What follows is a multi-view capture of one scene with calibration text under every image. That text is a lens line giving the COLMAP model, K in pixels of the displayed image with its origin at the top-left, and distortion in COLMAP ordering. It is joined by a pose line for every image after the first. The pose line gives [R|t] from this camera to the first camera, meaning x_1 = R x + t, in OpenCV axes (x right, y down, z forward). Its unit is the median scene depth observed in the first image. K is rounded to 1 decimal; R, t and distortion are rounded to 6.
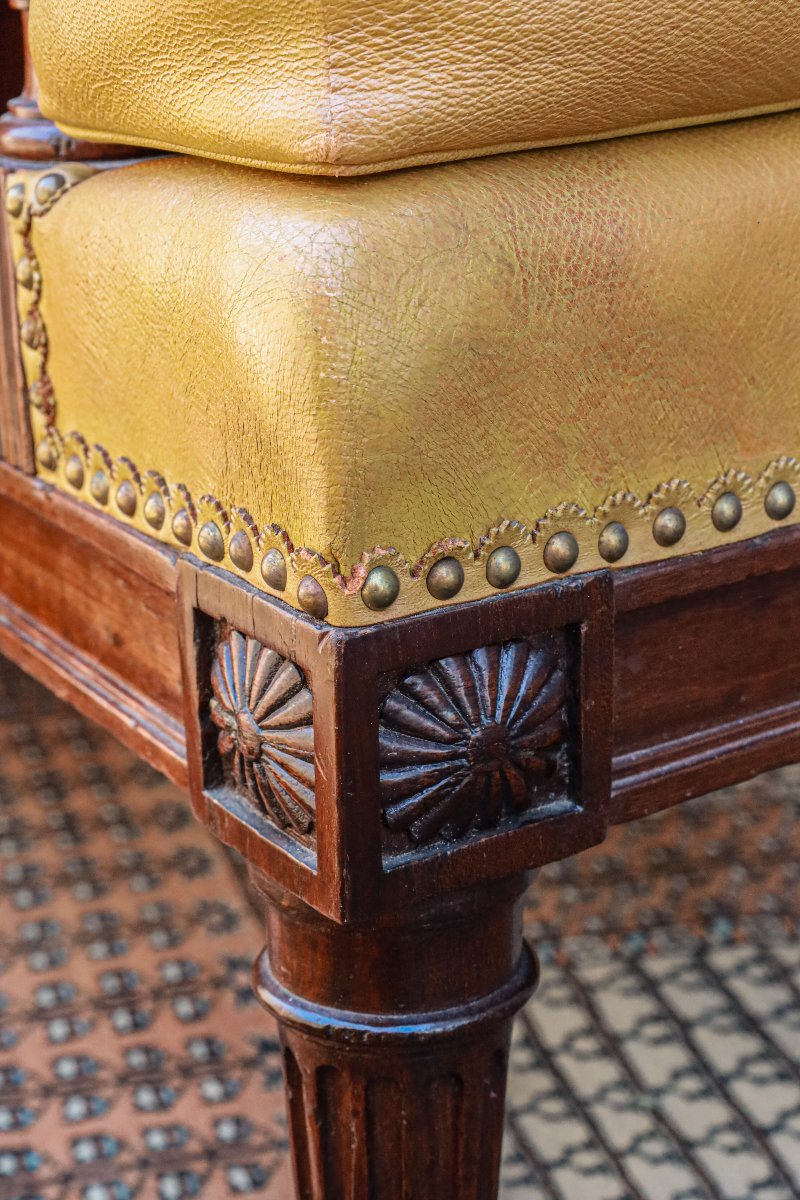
lens RADIAL K [[2428.4, 0, 399.4], [0, 2428.4, 599.1], [0, 0, 1]] dist [0.044751, 0.000000]
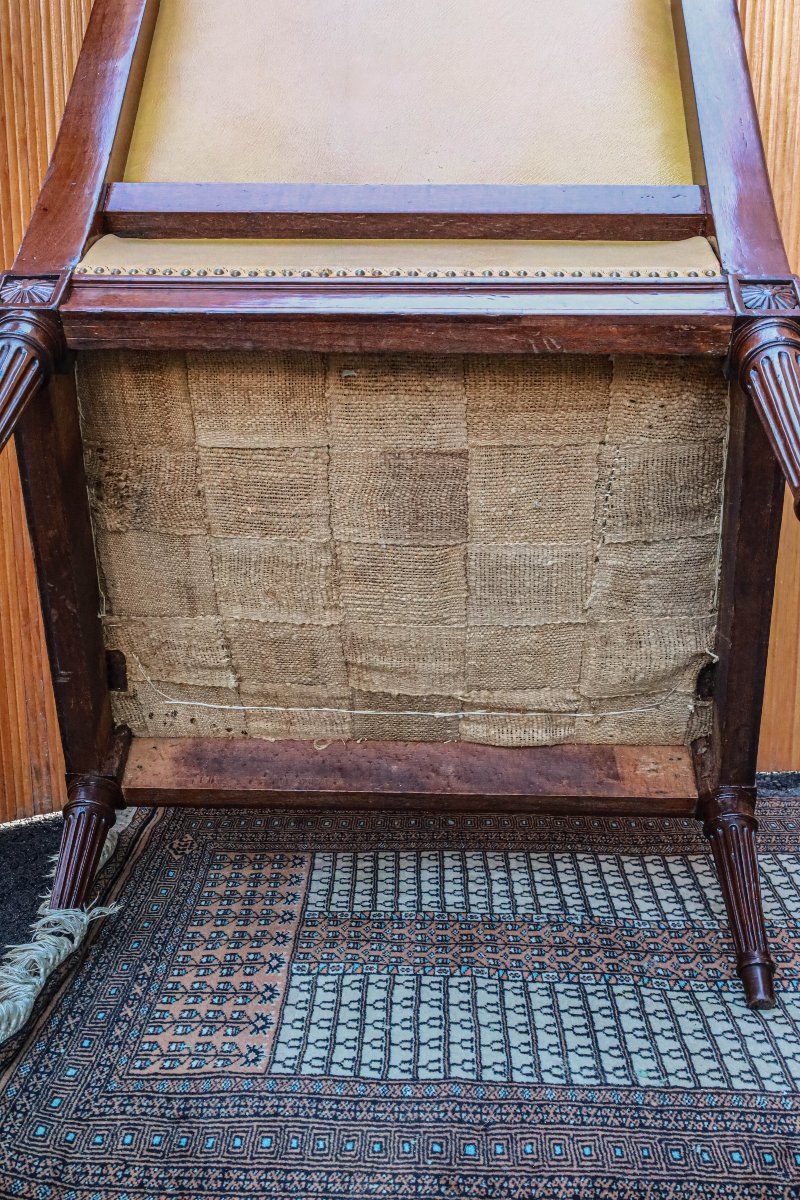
lens RADIAL K [[1365.0, 0, 399.2], [0, 1365.0, 613.1], [0, 0, 1]] dist [0.012255, 0.000000]
pose [[0.961150, 0.065648, -0.268108, 0.898454], [-0.095266, 0.990518, -0.098986, -0.180128], [0.259067, 0.120682, 0.958290, -0.908227]]
